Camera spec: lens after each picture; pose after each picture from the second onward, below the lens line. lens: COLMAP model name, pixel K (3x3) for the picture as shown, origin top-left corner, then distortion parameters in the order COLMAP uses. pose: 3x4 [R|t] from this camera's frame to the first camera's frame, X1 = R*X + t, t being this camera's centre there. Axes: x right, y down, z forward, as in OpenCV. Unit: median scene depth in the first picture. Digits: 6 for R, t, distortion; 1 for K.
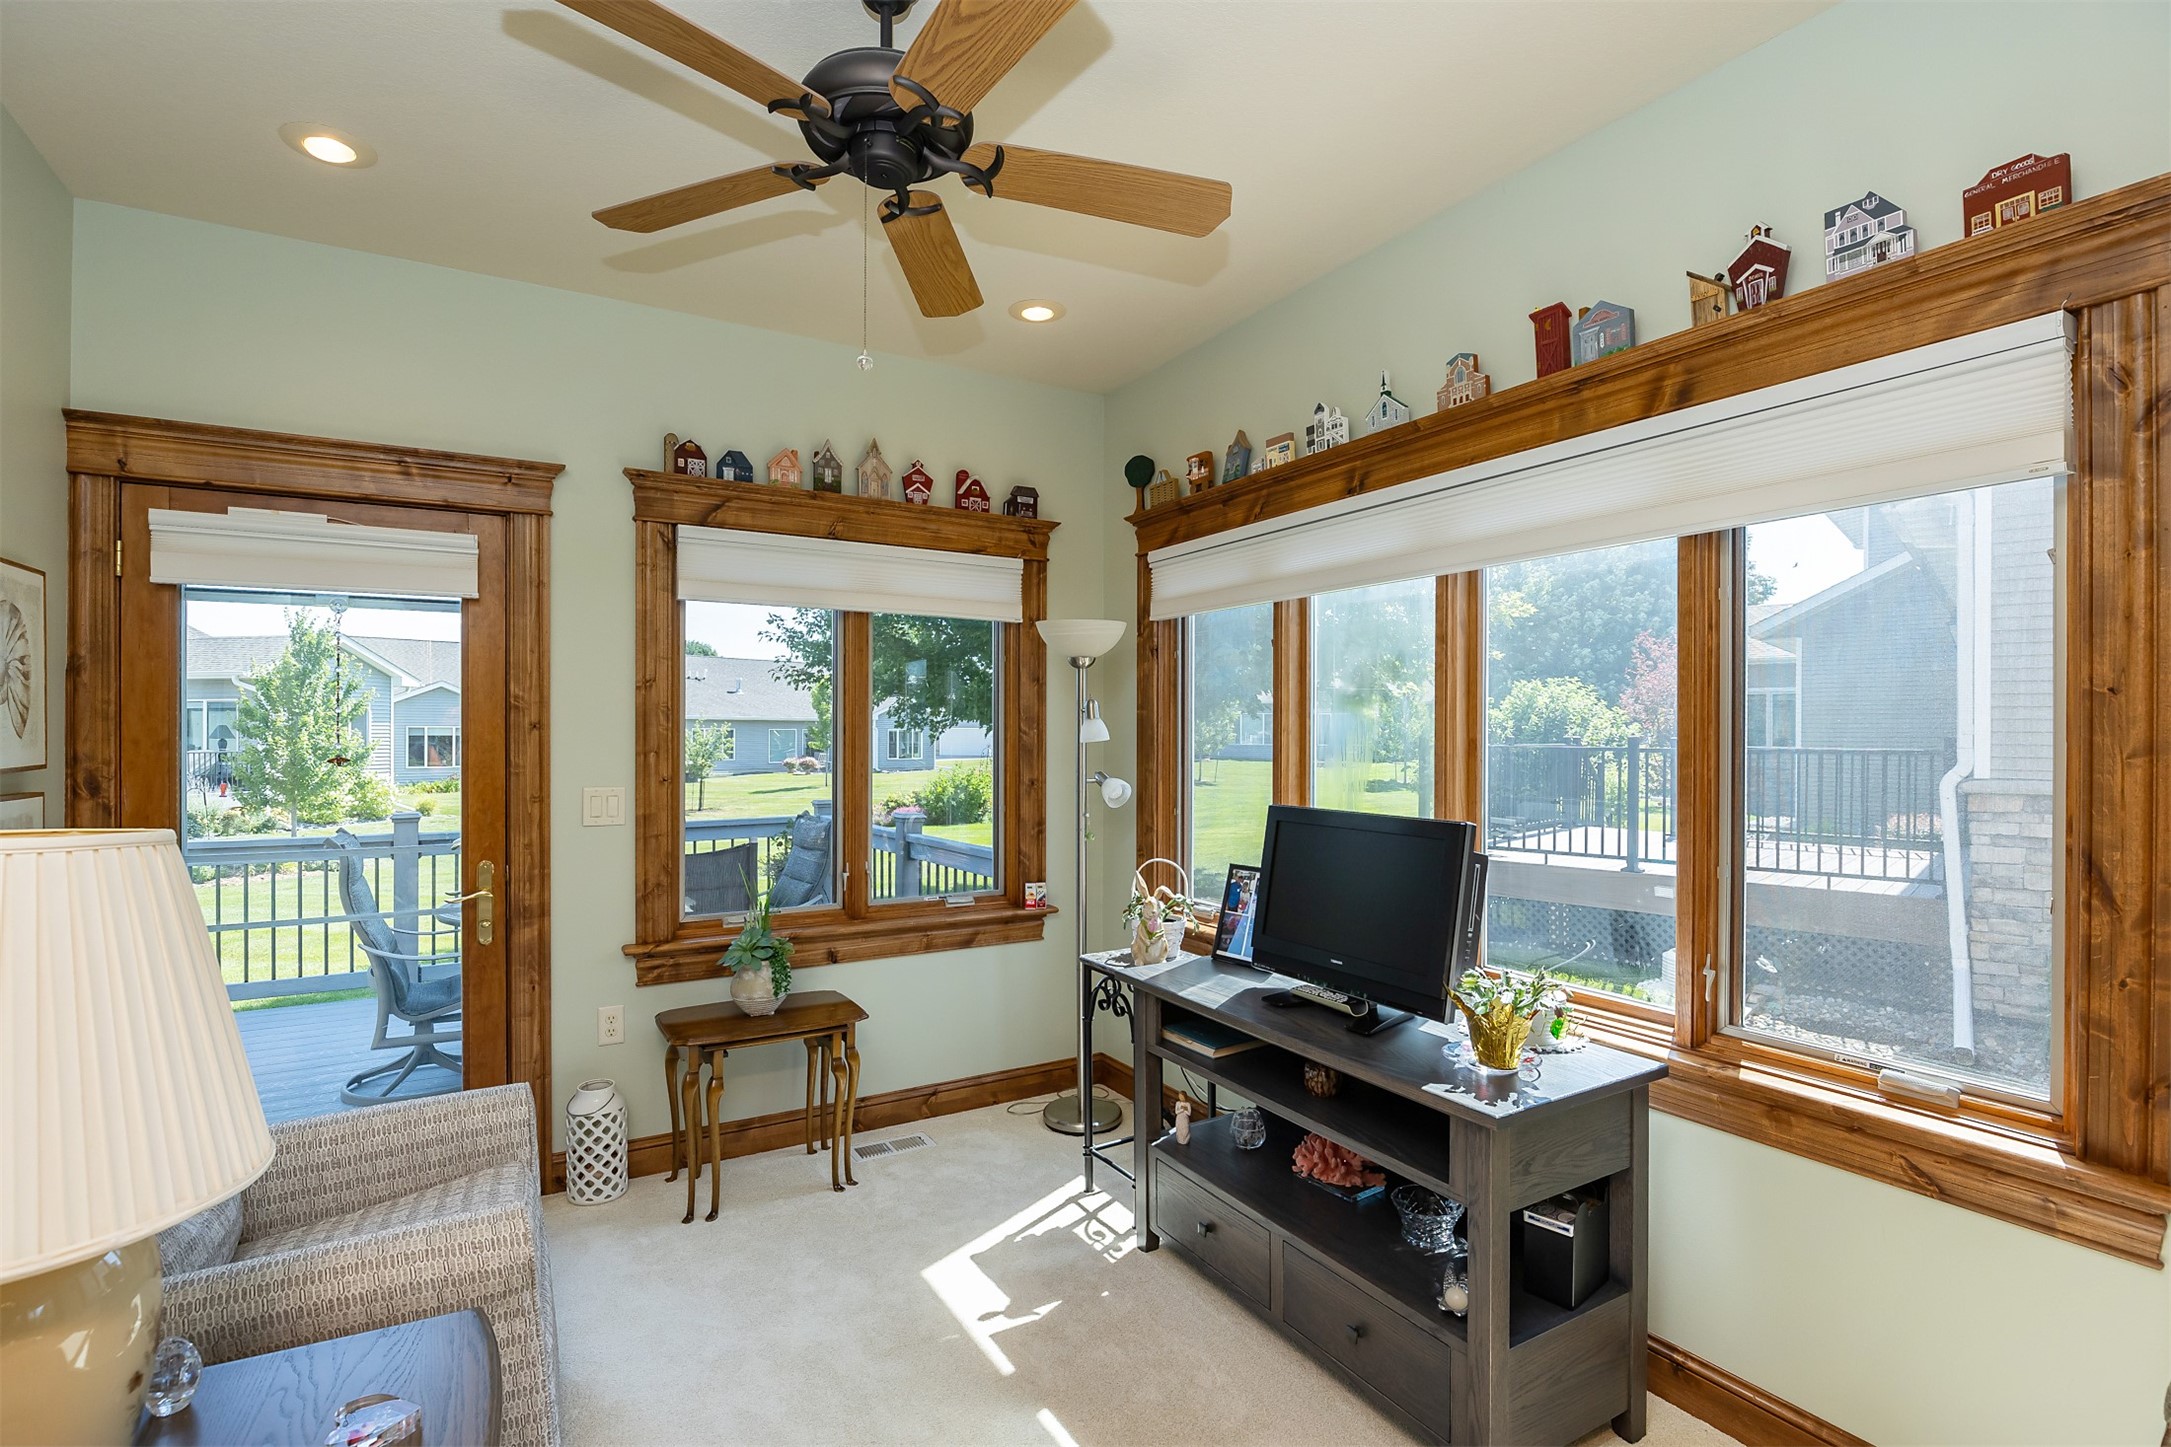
lens RADIAL K [[1014.1, 0, 1076.2], [0, 1014.1, 737.0], [0, 0, 1]] dist [-0.000601, 0.000014]
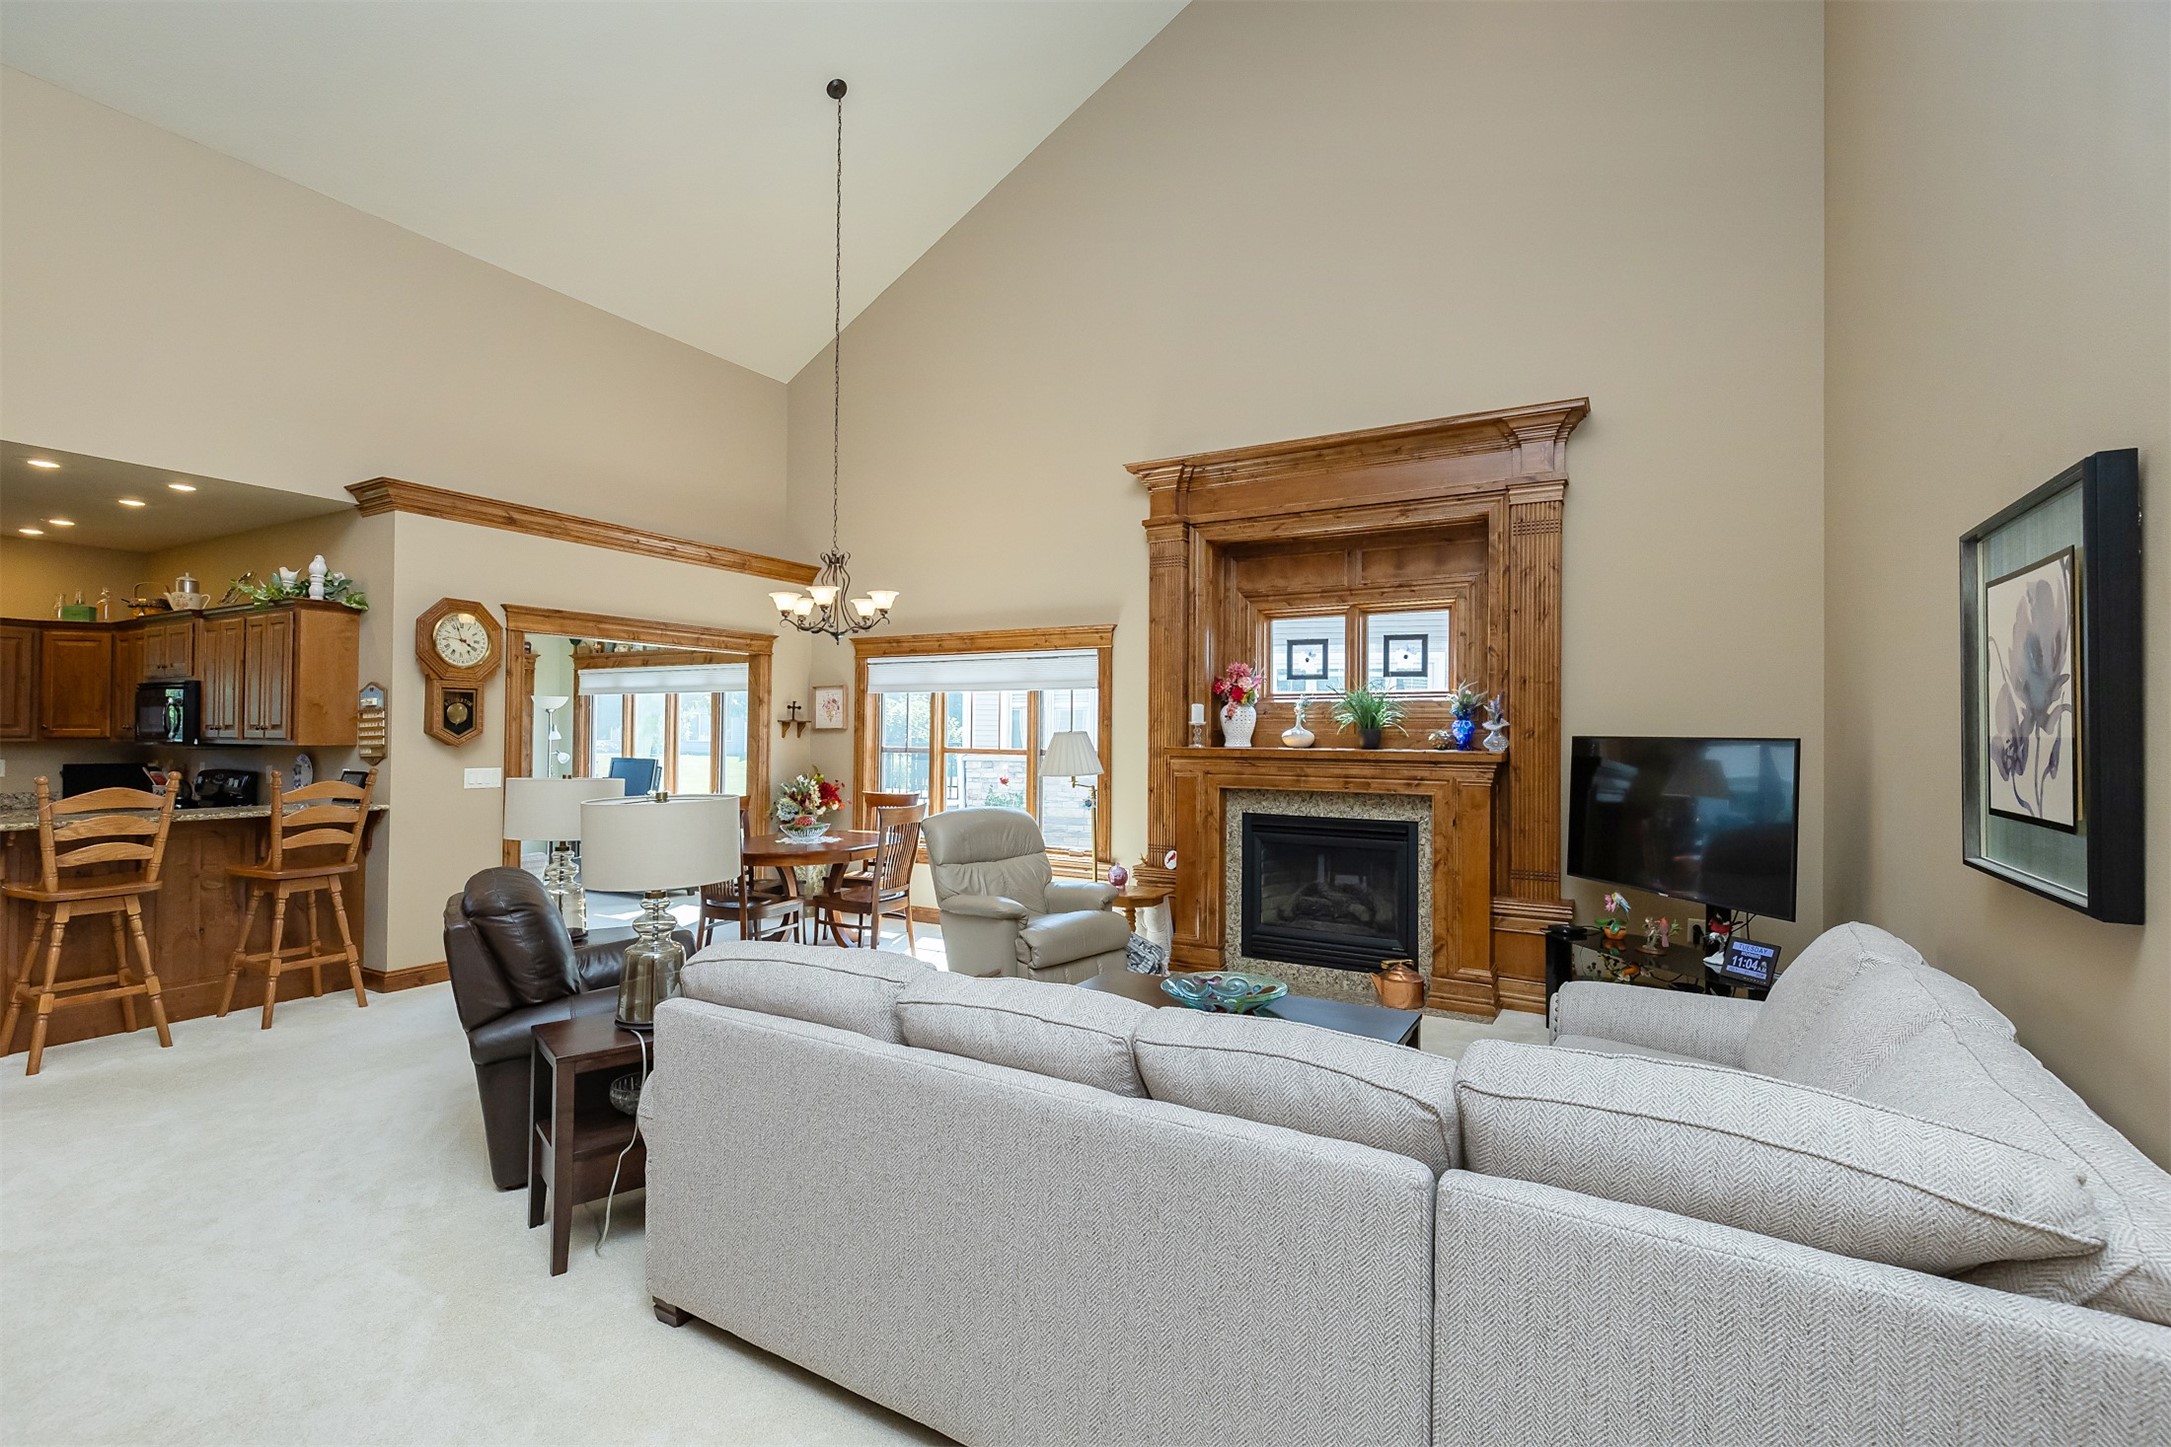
lens RADIAL K [[978.5, 0, 1079.6], [0, 978.5, 716.5], [0, 0, 1]] dist [0.003224, 0.000247]
pose [[0.870704, 0.014231, 0.491602, -0.050167], [-0.005316, 0.999795, -0.019528, -0.013924], [-0.491779, 0.014390, 0.870601, -2.072877]]
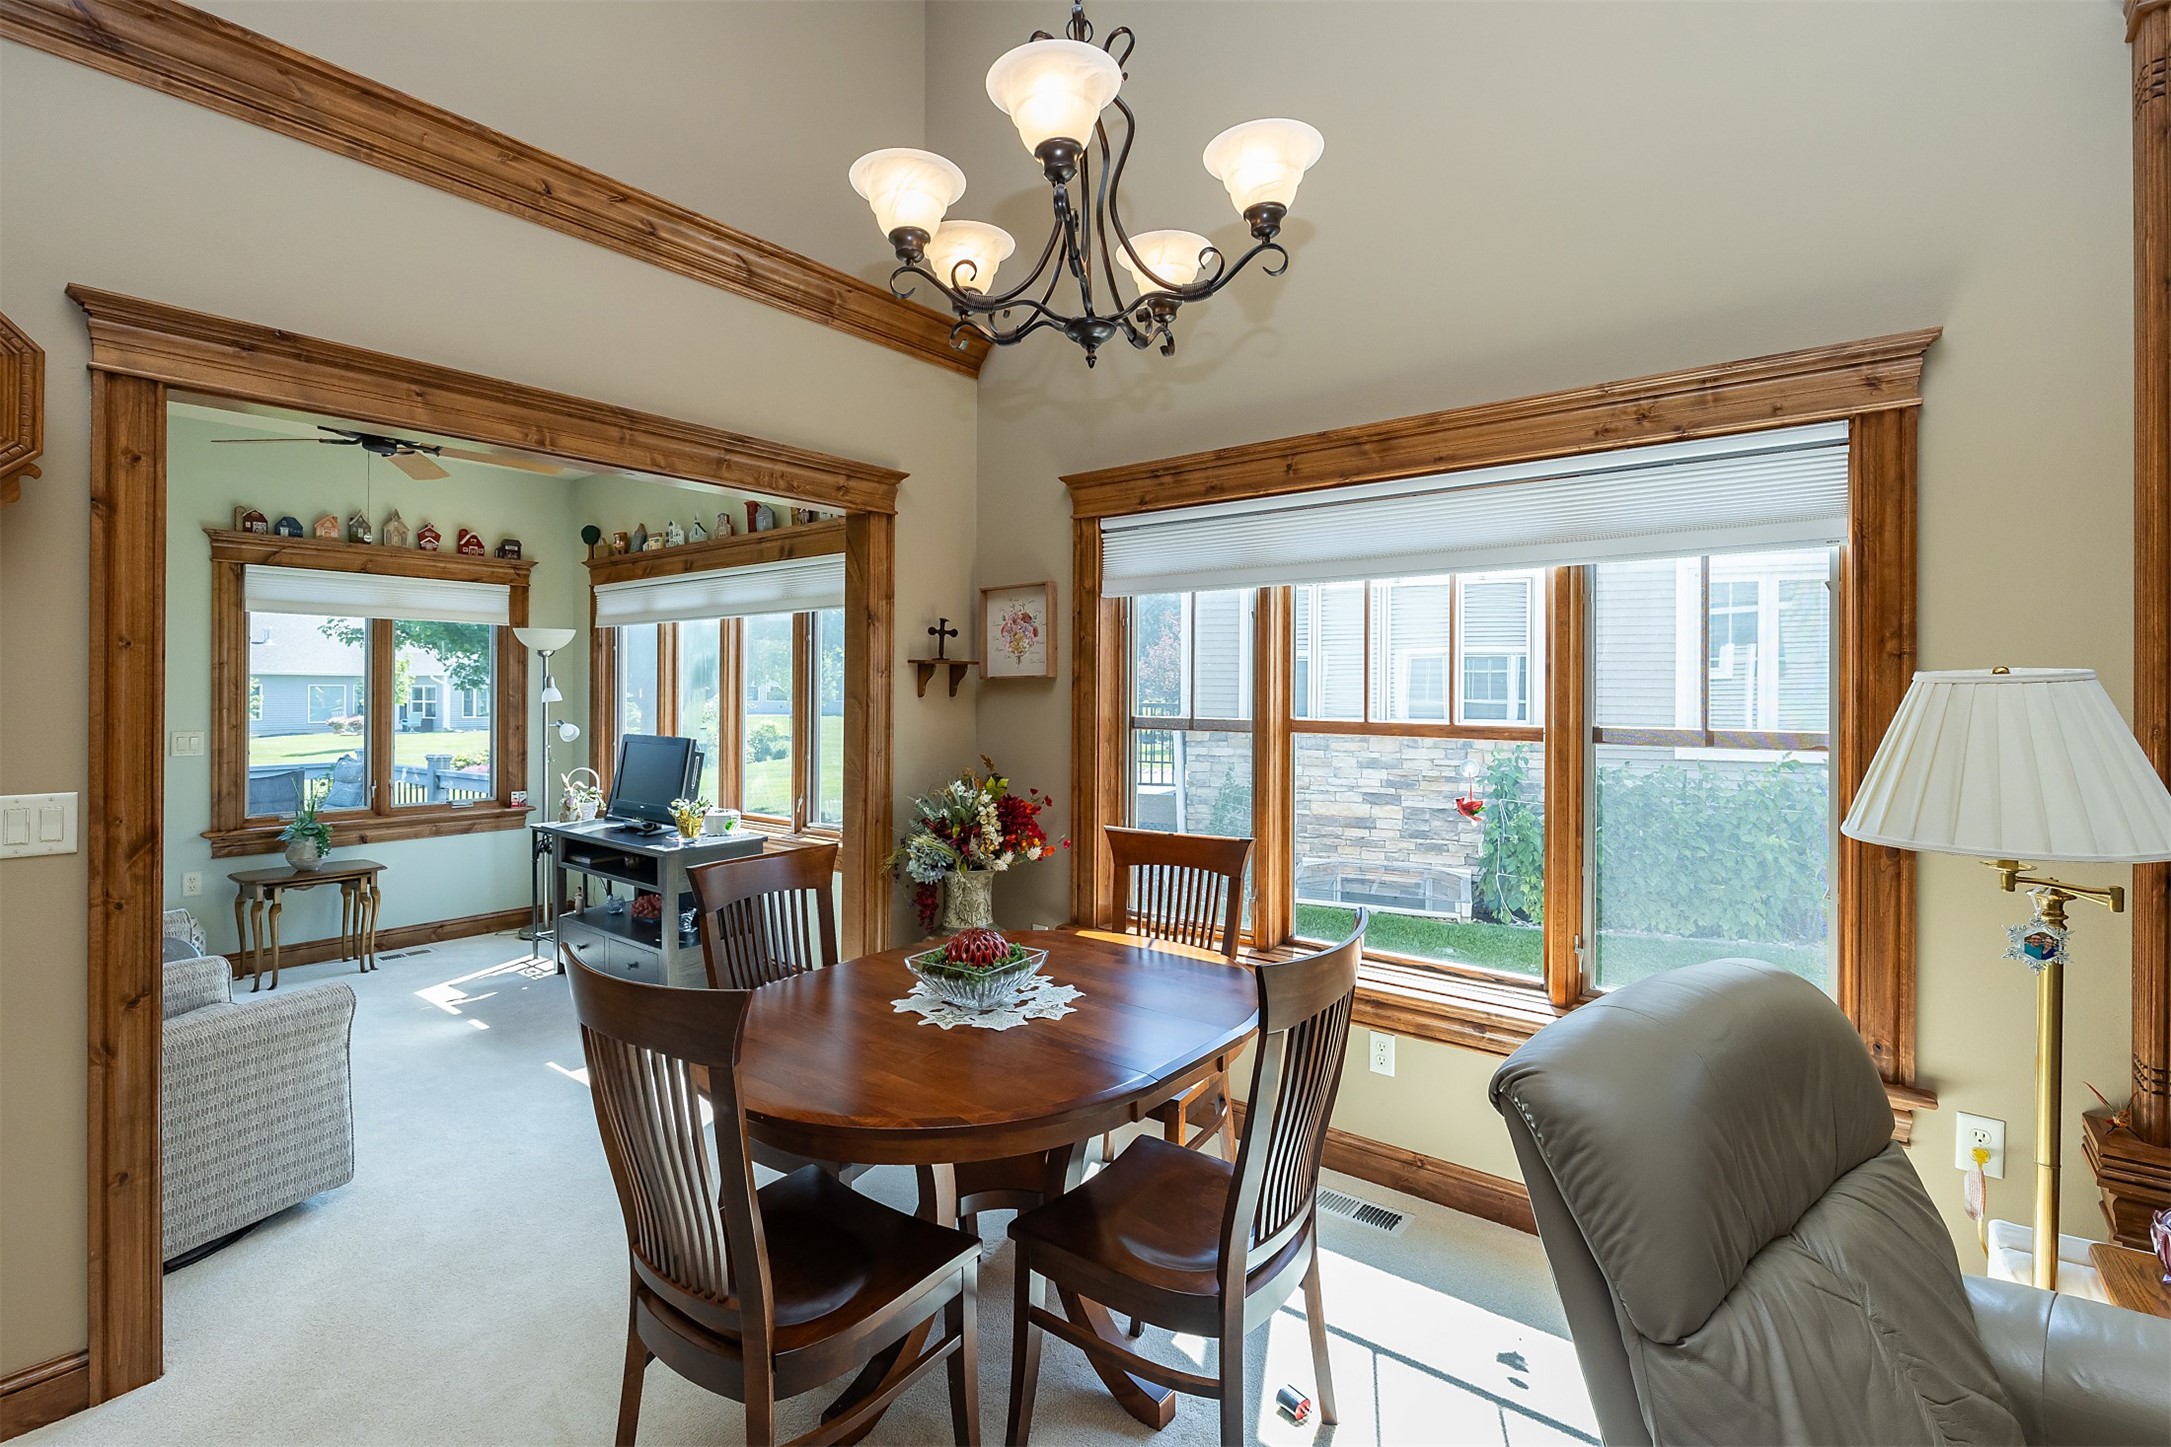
lens RADIAL K [[992.3, 0, 1085.8], [0, 992.3, 691.3], [0, 0, 1]] dist [-0.003442, -0.000748]
pose [[0.931489, 0.002774, 0.363759, 0.242390], [-0.001969, 0.999995, -0.002582, -0.009542], [-0.363765, 0.001689, 0.931489, -0.829252]]
